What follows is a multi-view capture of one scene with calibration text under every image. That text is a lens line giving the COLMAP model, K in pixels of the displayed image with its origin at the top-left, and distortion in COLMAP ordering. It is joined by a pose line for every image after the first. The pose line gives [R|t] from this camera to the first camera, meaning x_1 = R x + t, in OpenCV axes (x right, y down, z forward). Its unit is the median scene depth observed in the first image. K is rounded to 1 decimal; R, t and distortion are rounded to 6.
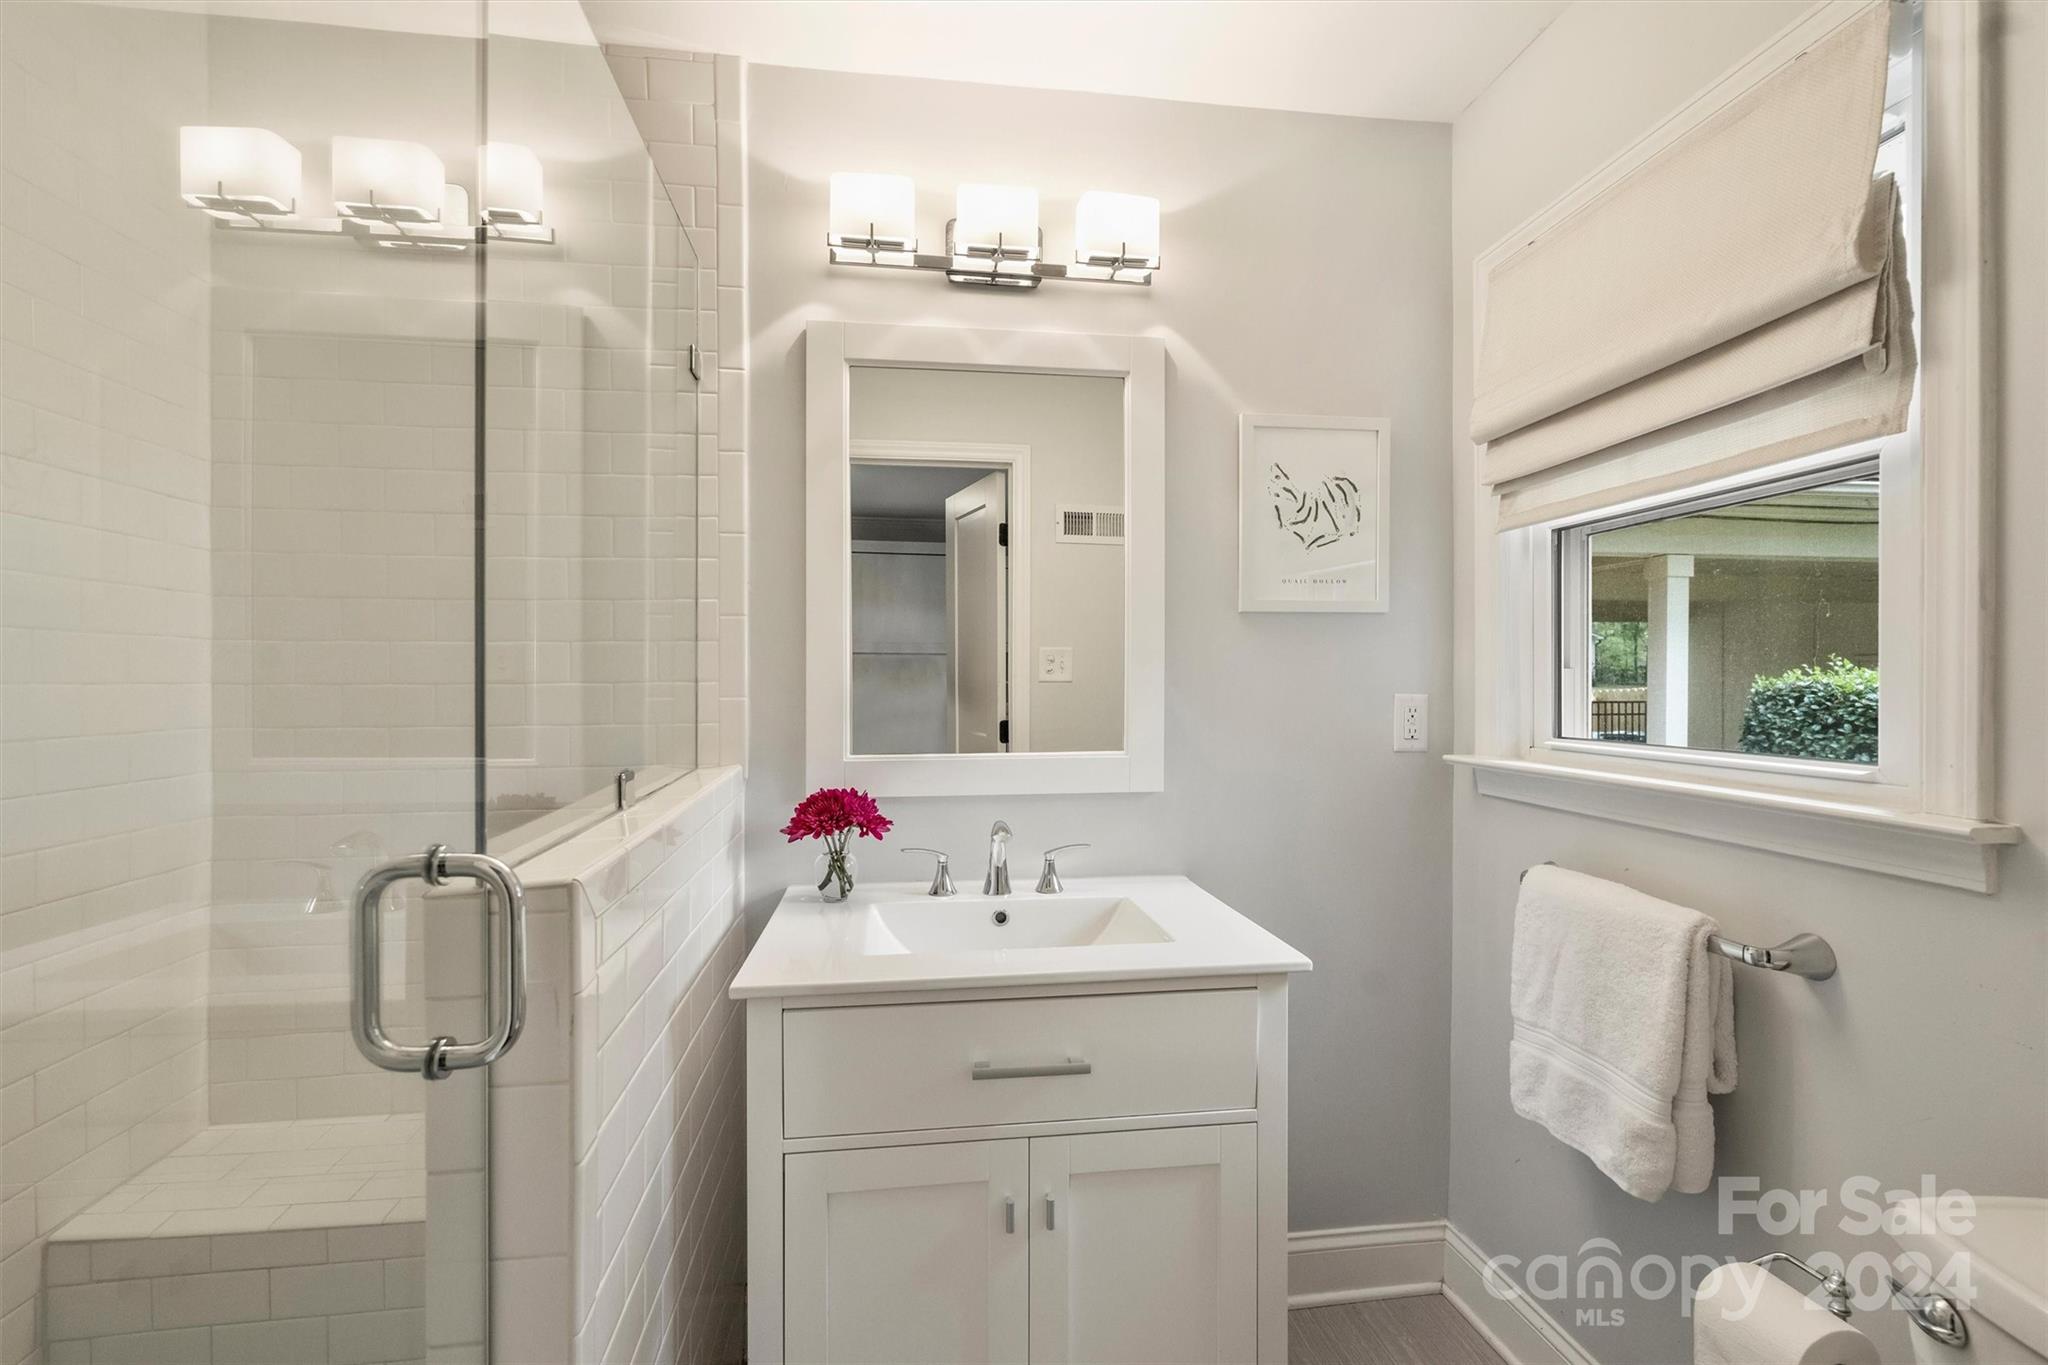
lens RADIAL K [[818.1, 0, 1022.5], [0, 818.1, 726.9], [0, 0, 1]] dist [-0.025514, -0.000150]
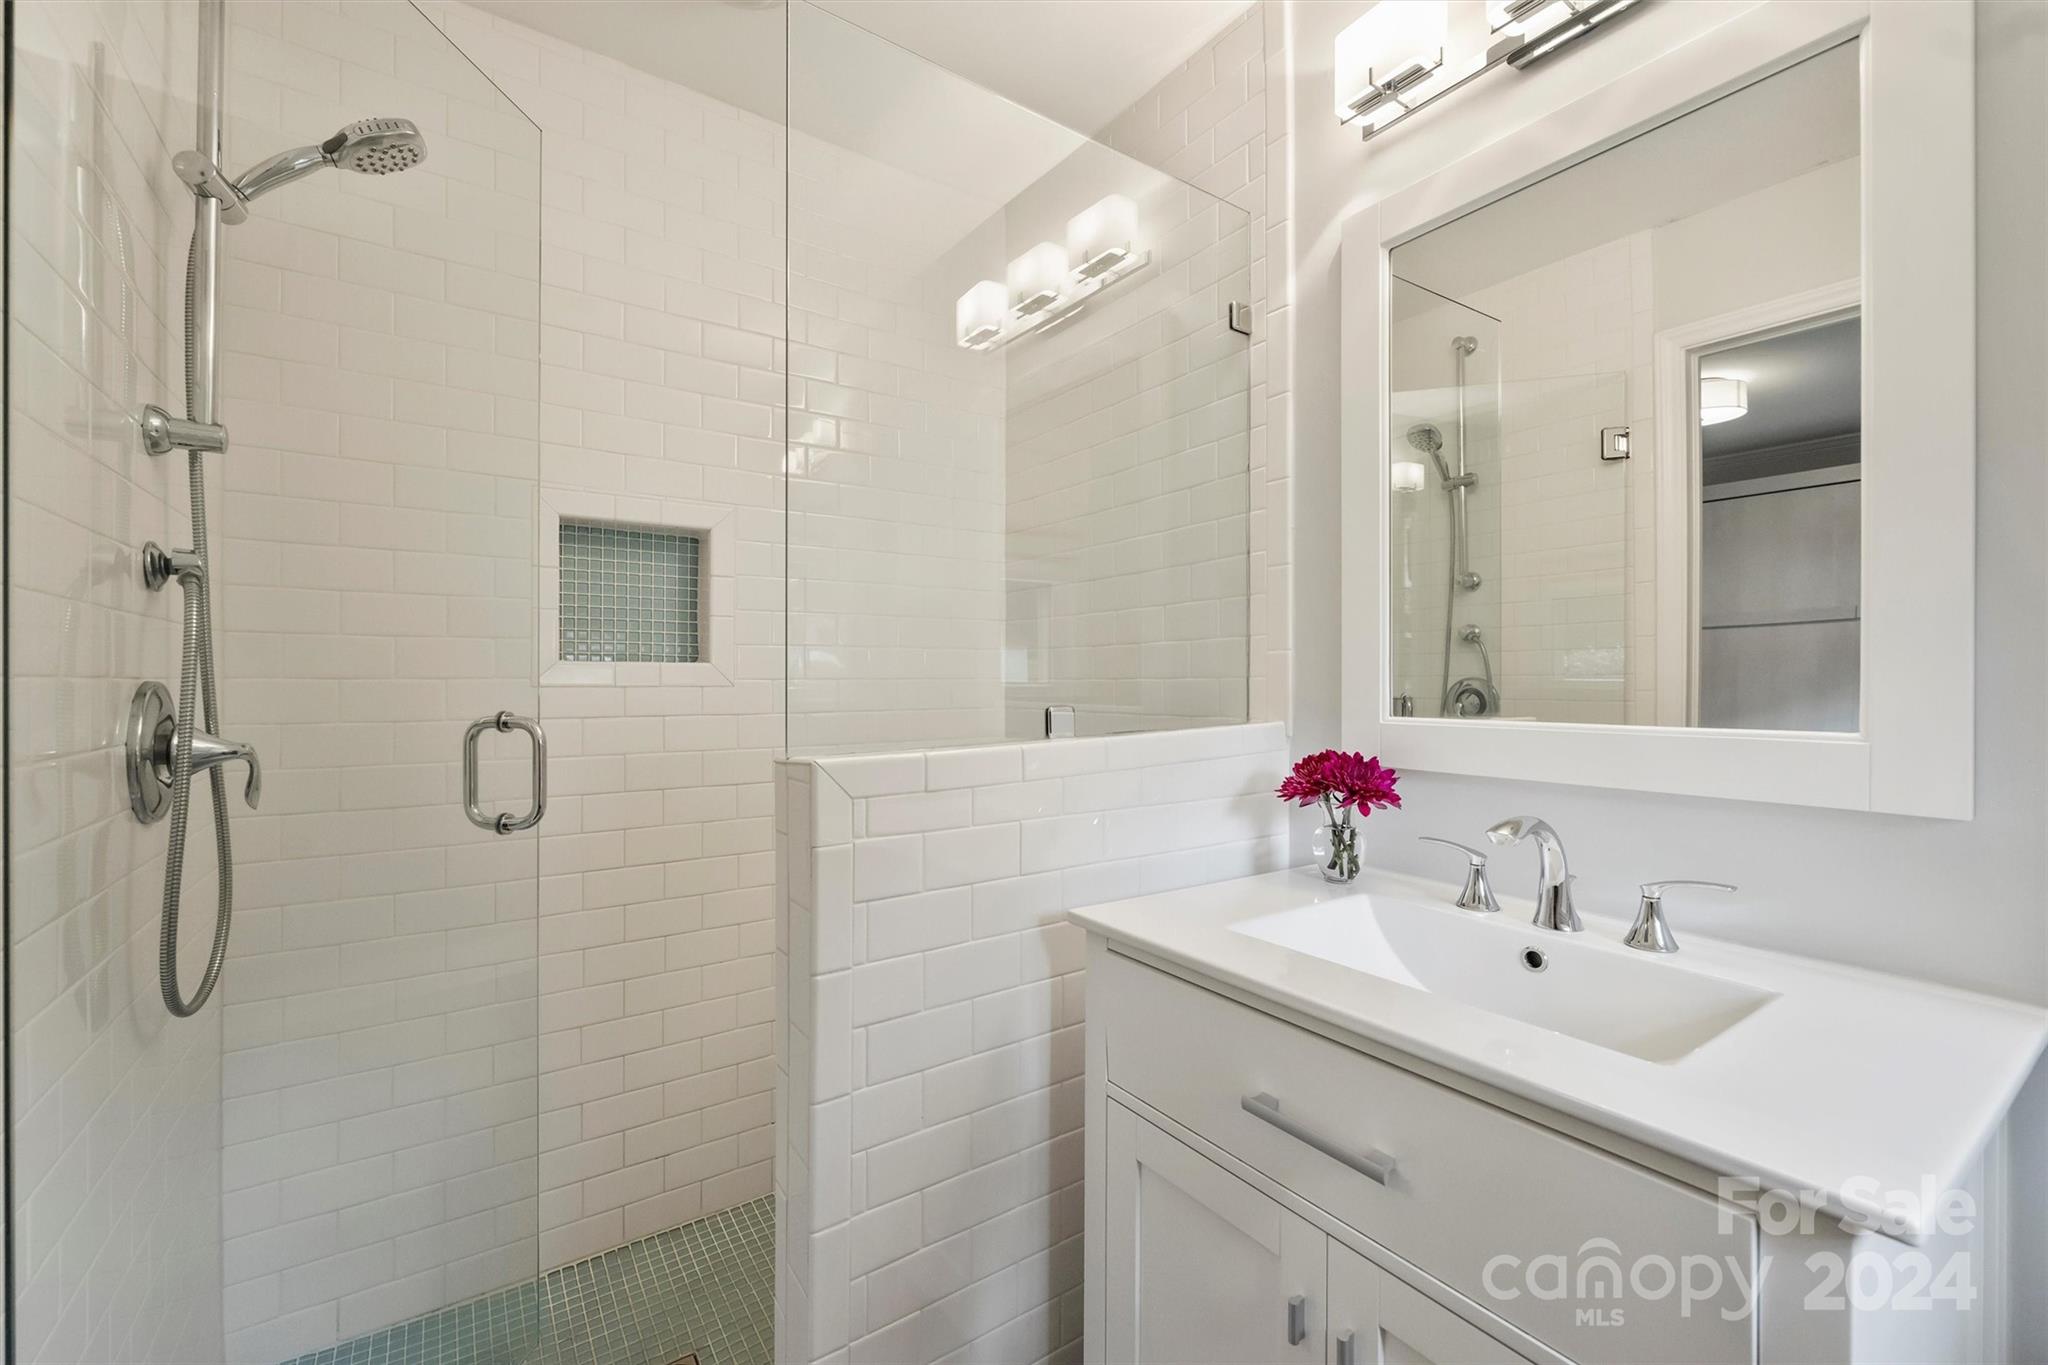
lens RADIAL K [[829.6, 0, 1013.4], [0, 829.6, 687.4], [0, 0, 1]] dist [-0.000950, 0.000004]
pose [[0.446993, 0.007869, -0.894503, 0.389002], [-0.019330, 0.999813, -0.000864, 0.014649], [0.894329, 0.017677, 0.447061, 0.288535]]
